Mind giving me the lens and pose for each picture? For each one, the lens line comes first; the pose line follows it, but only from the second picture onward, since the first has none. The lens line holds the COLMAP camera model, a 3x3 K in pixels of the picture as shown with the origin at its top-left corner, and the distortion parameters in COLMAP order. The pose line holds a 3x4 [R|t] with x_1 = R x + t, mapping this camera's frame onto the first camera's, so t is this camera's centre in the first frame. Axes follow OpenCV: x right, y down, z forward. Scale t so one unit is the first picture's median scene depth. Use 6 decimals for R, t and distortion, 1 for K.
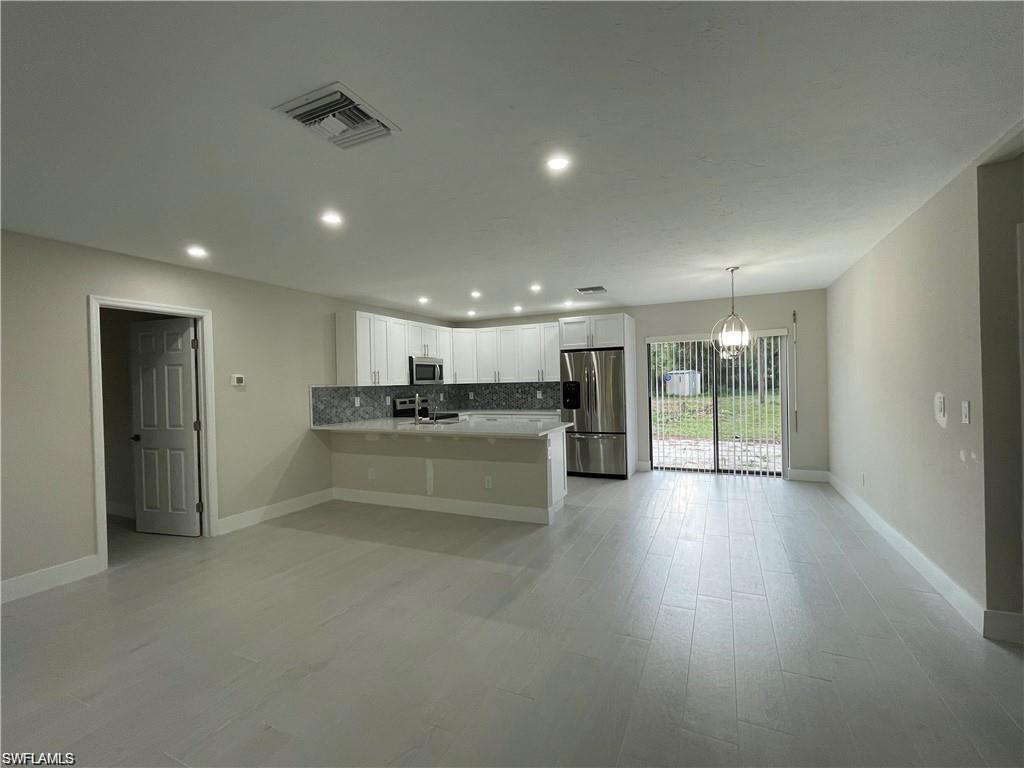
lens RADIAL K [[450.7, 0, 512.0], [0, 450.7, 384.0], [0, 0, 1]] dist [-0.000861, -0.000050]
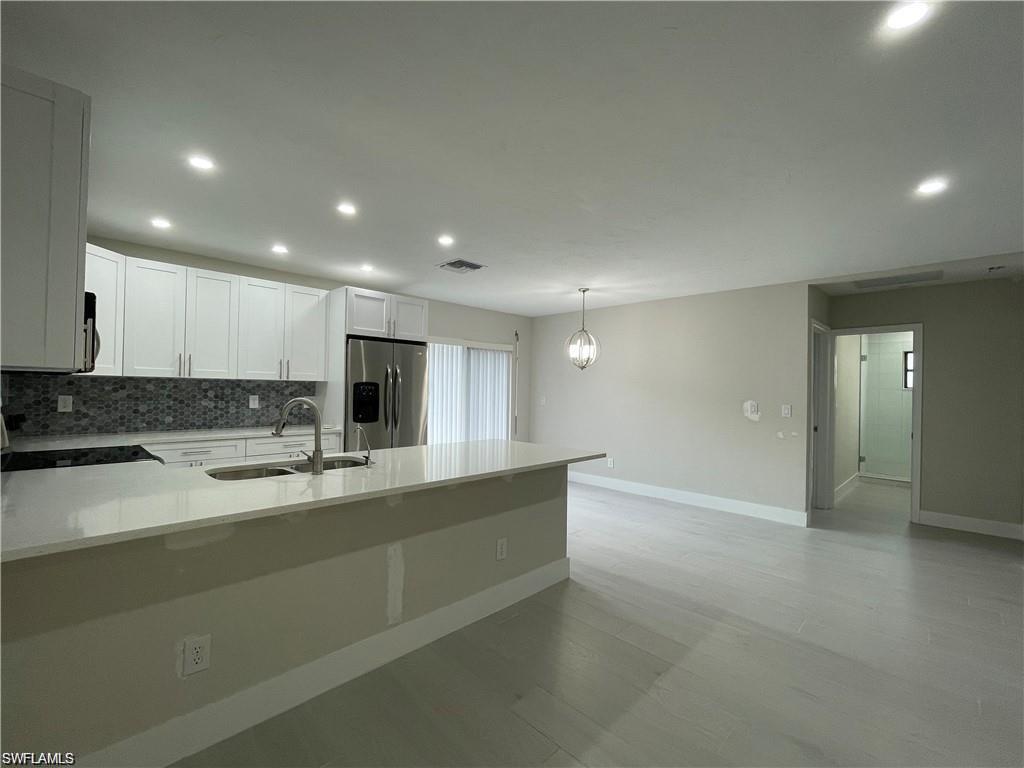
lens RADIAL K [[447.3, 0, 512.0], [0, 447.3, 384.0], [0, 0, 1]] dist [-0.002420, -0.000171]
pose [[0.337833, 0.038073, 0.940436, -0.431681], [-0.021622, 0.999232, -0.032686, 0.014058], [-0.940958, -0.009291, 0.338397, 0.557731]]
